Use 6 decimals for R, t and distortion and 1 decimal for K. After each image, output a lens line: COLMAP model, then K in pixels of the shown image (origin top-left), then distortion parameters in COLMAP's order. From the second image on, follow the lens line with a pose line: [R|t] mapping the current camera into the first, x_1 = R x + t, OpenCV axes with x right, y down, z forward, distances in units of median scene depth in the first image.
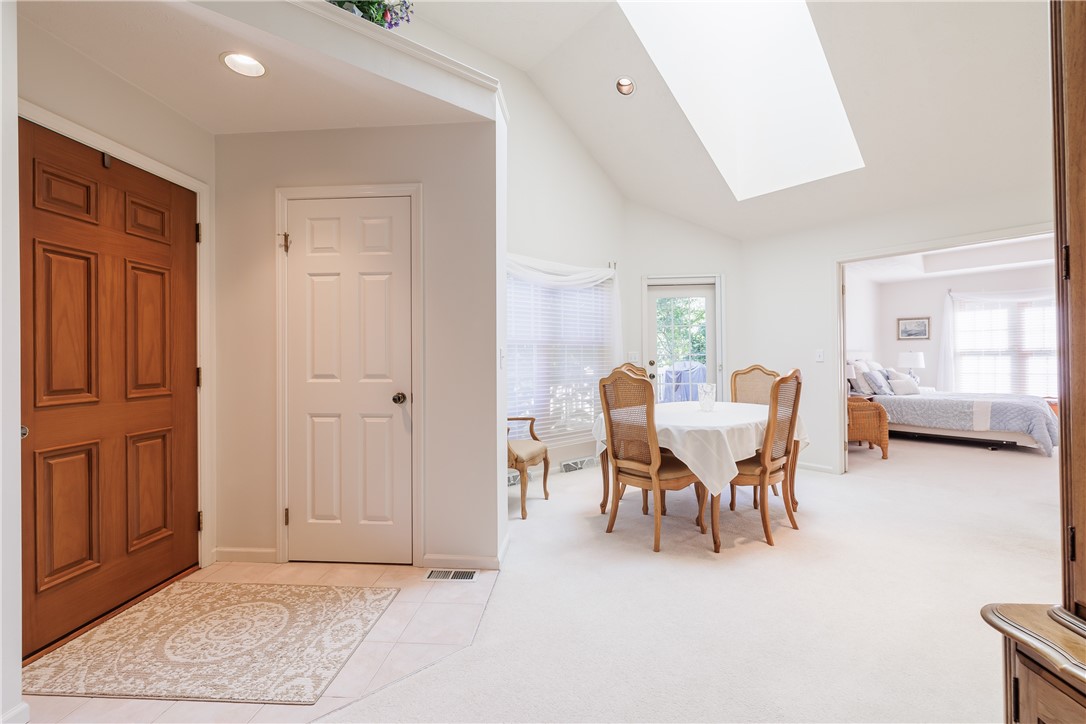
lens RADIAL K [[462.3, 0, 543.7], [0, 462.3, 355.8], [0, 0, 1]] dist [-0.001709, -0.000014]
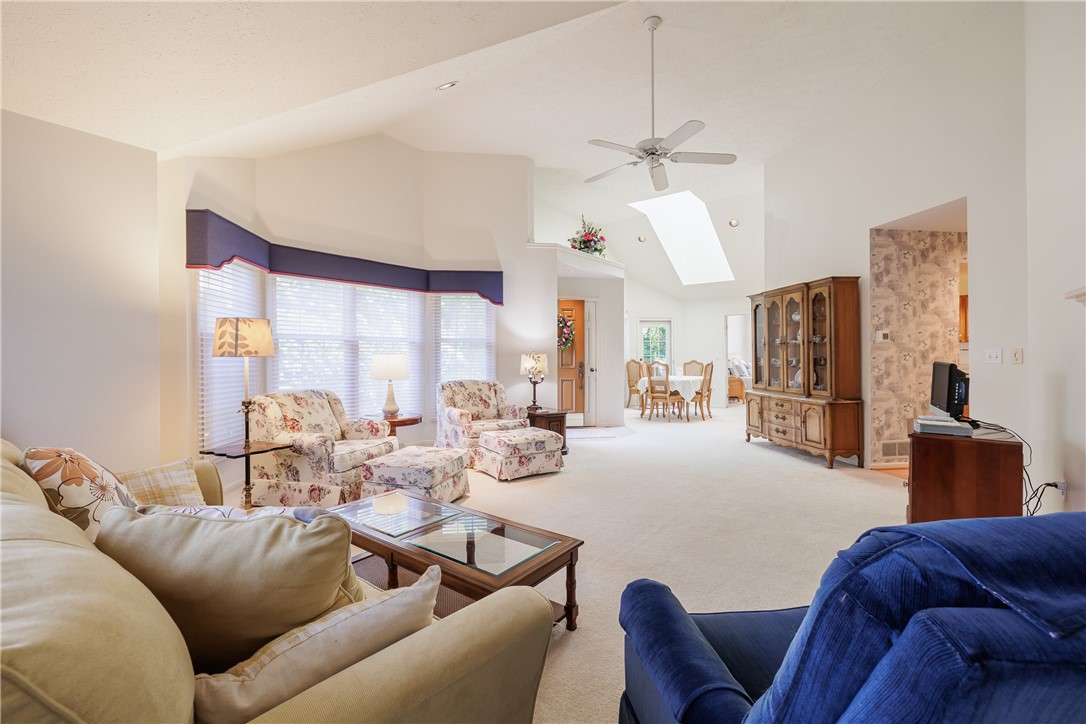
lens RADIAL K [[462.3, 0, 543.7], [0, 462.3, 355.8], [0, 0, 1]] dist [-0.001709, -0.000014]
pose [[0.980041, 0.004425, 0.198746, -0.989359], [-0.004545, 0.999990, 0.000151, 0.000788], [-0.198744, -0.001051, 0.980051, -1.512858]]
